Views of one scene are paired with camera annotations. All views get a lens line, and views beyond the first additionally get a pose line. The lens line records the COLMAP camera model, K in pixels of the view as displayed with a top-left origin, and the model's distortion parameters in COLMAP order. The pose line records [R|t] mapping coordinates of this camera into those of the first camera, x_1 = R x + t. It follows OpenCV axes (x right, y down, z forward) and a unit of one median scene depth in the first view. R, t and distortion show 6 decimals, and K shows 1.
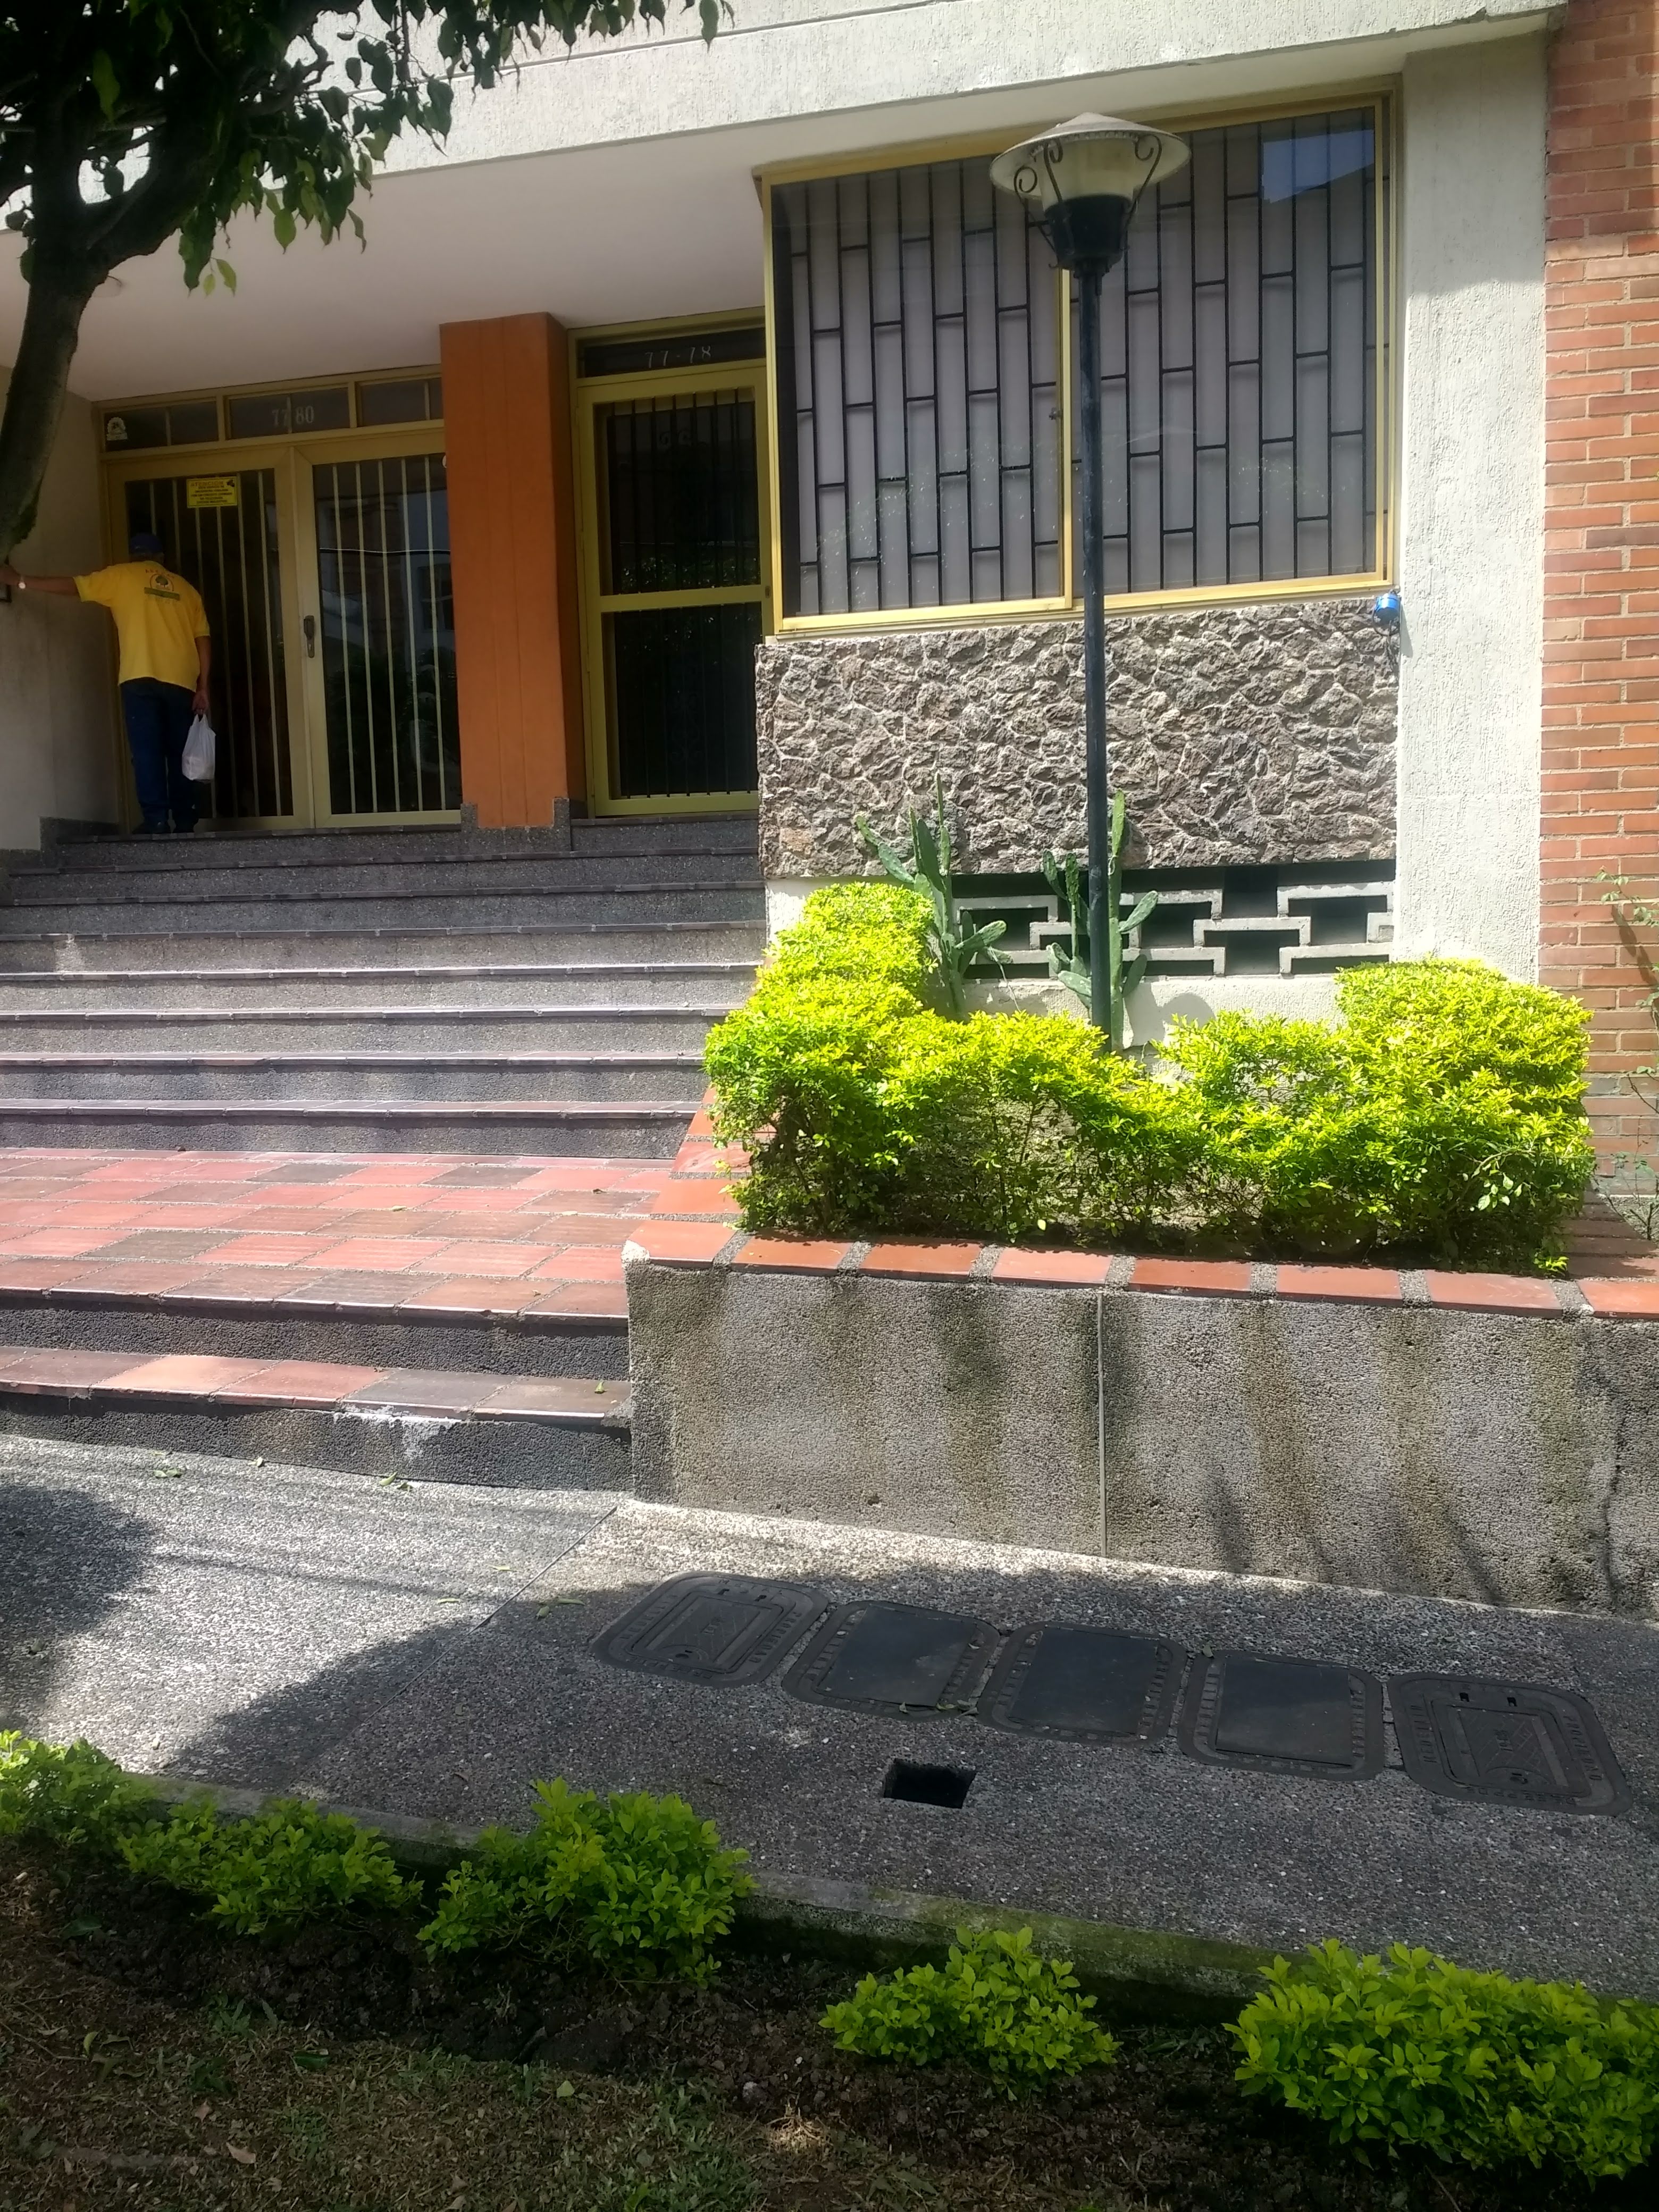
lens RADIAL K [[1833.3, 0, 824.9], [0, 1833.3, 1107.0], [0, 0, 1]] dist [0.074235, -0.131273]
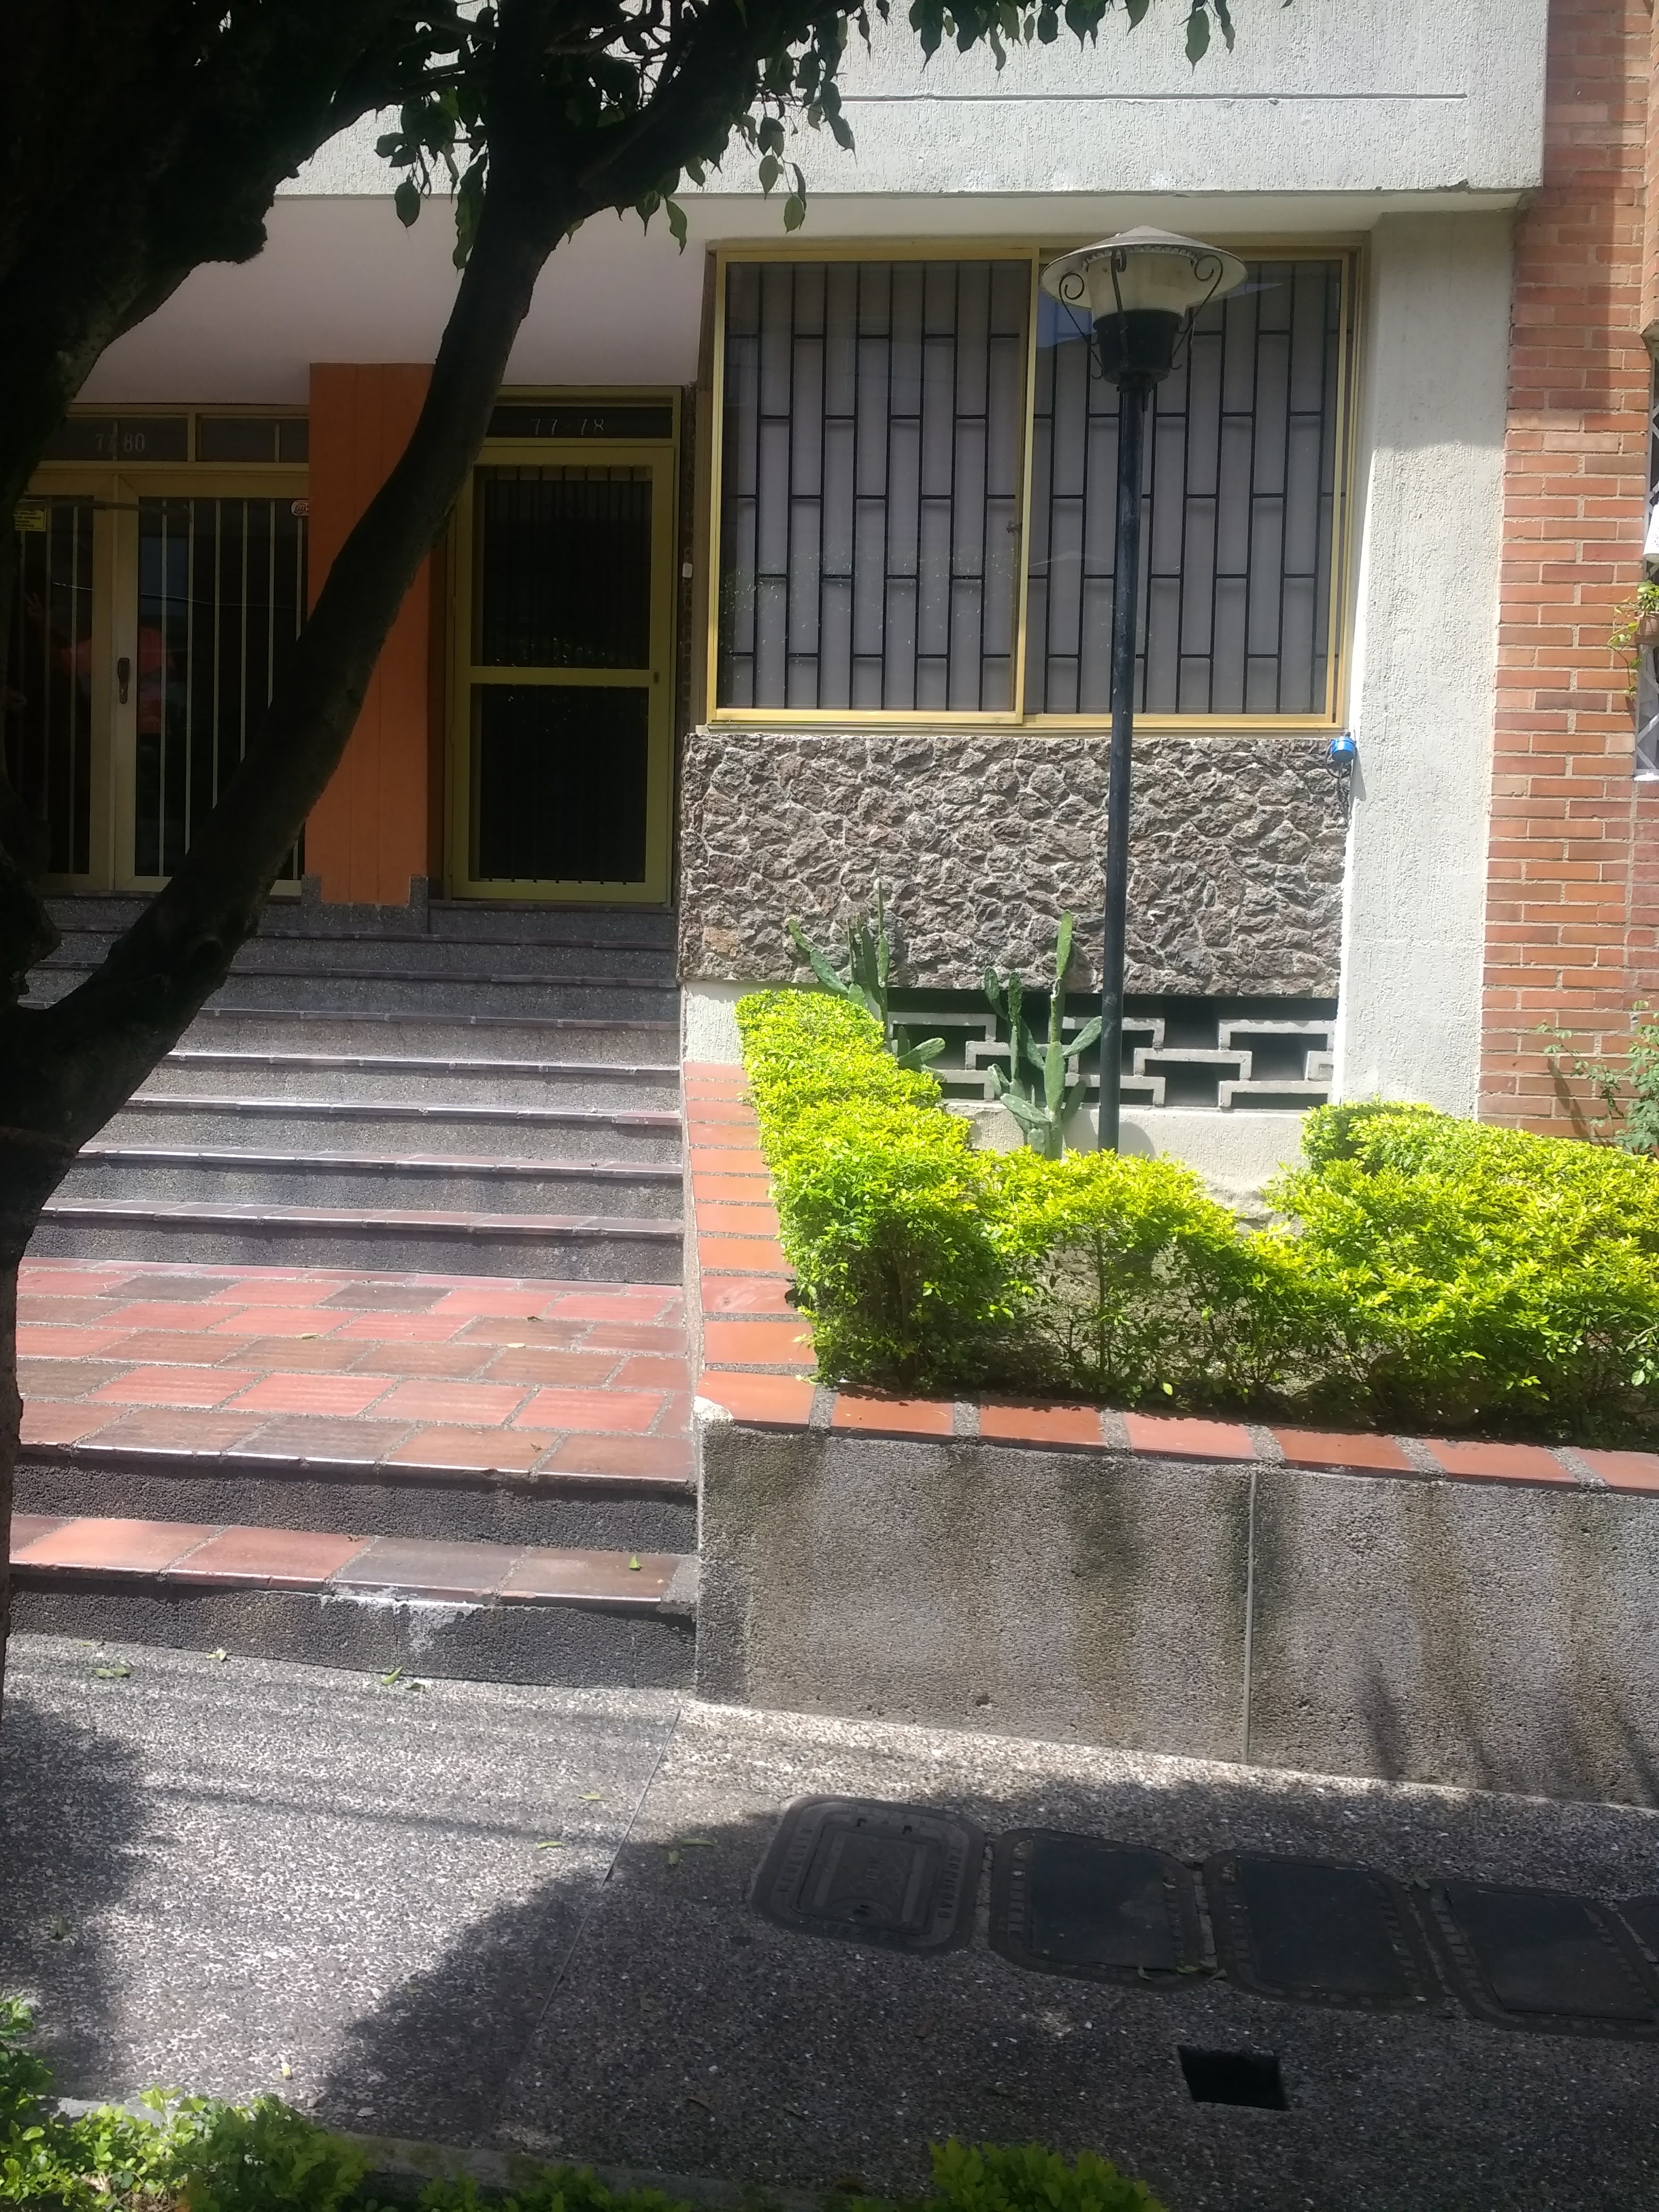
lens RADIAL K [[1833.3, 0, 827.9], [0, 1833.3, 1086.2], [0, 0, 1]] dist [0.074235, -0.131273]
pose [[0.980946, 0.045681, 0.188835, -0.156350], [-0.034093, 0.997357, -0.064162, -0.014937], [-0.191266, 0.056501, 0.979911, 0.085776]]
